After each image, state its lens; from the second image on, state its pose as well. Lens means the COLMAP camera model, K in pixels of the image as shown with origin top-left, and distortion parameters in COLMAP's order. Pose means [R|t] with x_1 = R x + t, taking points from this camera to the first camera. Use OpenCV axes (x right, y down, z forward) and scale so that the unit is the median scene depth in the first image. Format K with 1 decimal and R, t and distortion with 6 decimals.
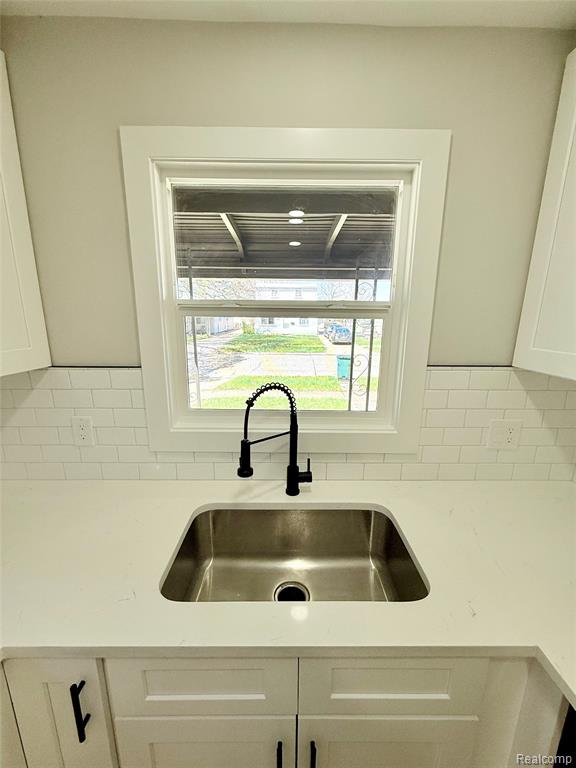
lens RADIAL K [[305.4, 0, 289.5], [0, 305.4, 382.7], [0, 0, 1]] dist [-0.003013, 0.000864]
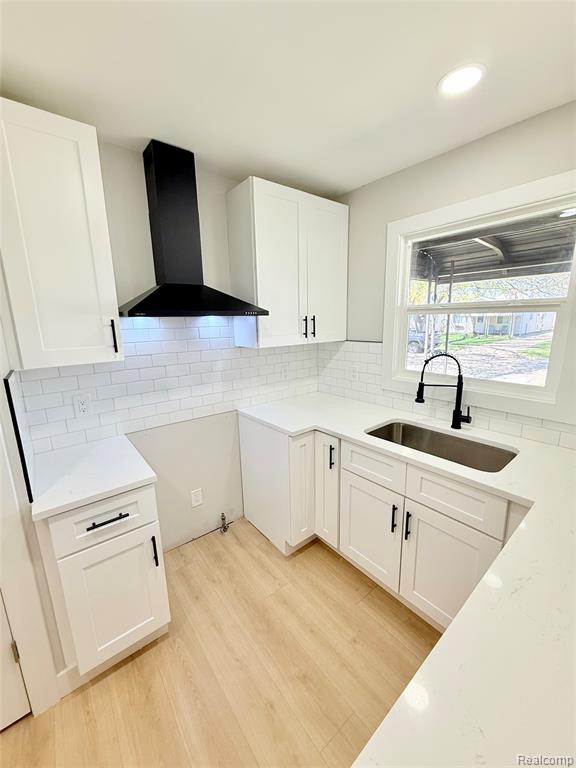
lens RADIAL K [[305.4, 0, 288.6], [0, 305.4, 382.7], [0, 0, 1]] dist [-0.003013, 0.000864]
pose [[0.626456, 0.136406, -0.767428, 0.607003], [-0.137670, 0.988453, 0.063311, 0.150484], [0.767202, 0.065990, 0.638001, -0.613115]]
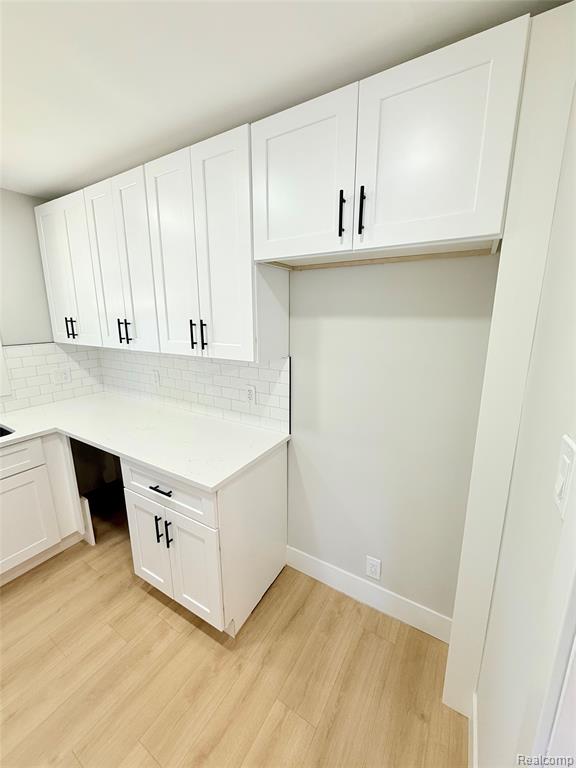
lens RADIAL K [[305.4, 0, 287.0], [0, 305.4, 381.5], [0, 0, 1]] dist [-0.003013, 0.000864]
pose [[0.512854, -0.198128, 0.835300, -0.246771], [0.183815, 0.975781, 0.118591, 0.243348], [-0.838566, 0.092721, 0.536852, -1.374640]]
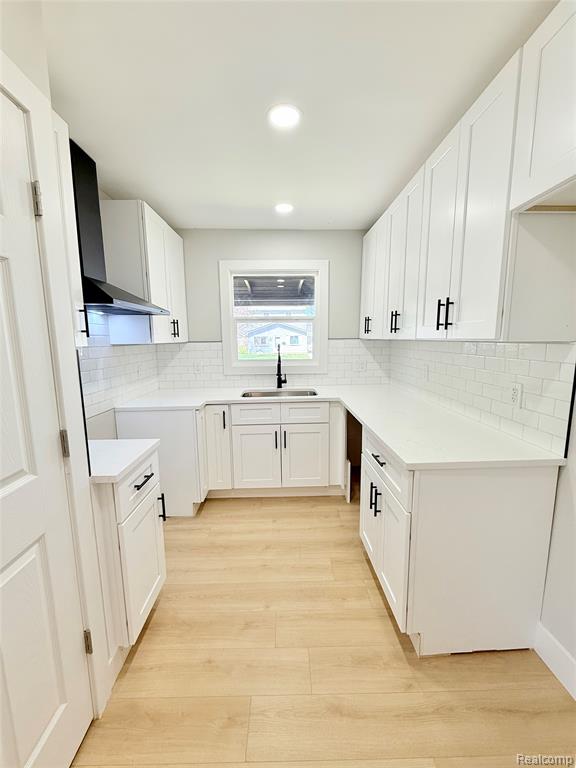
lens RADIAL K [[305.4, 0, 288.6], [0, 305.4, 382.8], [0, 0, 1]] dist [-0.003013, 0.000864]
pose [[0.999504, -0.023184, 0.021295, 0.032866], [0.024578, 0.997403, -0.067694, 0.479593], [-0.019670, 0.068184, 0.997479, -1.576555]]
